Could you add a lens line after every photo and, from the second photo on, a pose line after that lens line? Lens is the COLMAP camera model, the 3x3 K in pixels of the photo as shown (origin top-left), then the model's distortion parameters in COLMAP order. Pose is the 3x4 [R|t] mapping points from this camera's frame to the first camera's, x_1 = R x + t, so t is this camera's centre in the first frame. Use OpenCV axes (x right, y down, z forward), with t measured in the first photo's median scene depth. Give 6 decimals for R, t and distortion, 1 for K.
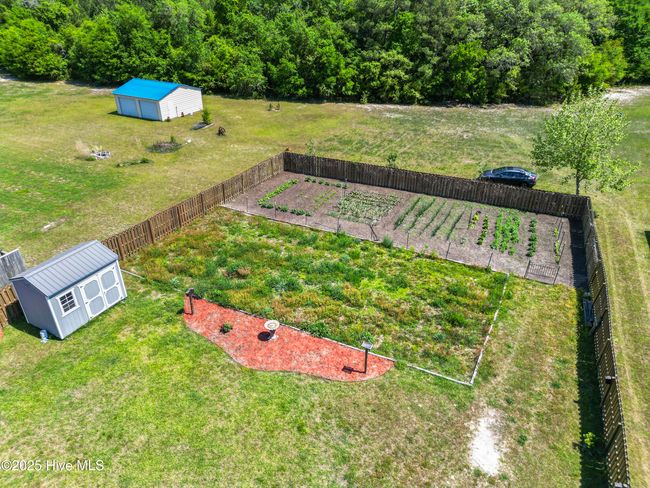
lens RADIAL K [[452.2, 0, 325.0], [0, 452.2, 244.0], [0, 0, 1]] dist [0.063267, -0.057893]
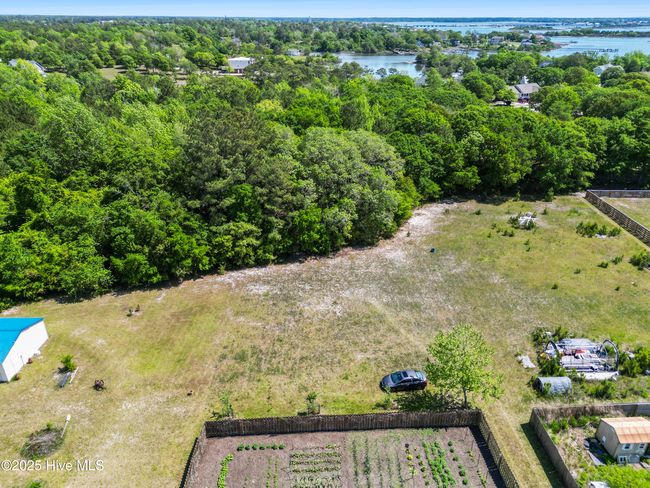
lens RADIAL K [[452.2, 0, 325.0], [0, 452.2, 244.0], [0, 0, 1]] dist [0.063267, -0.057893]
pose [[0.887610, -0.204421, 0.412747, -0.117941], [0.230202, 0.973054, -0.013124, -0.316067], [-0.398943, 0.106664, 0.910751, -0.016512]]
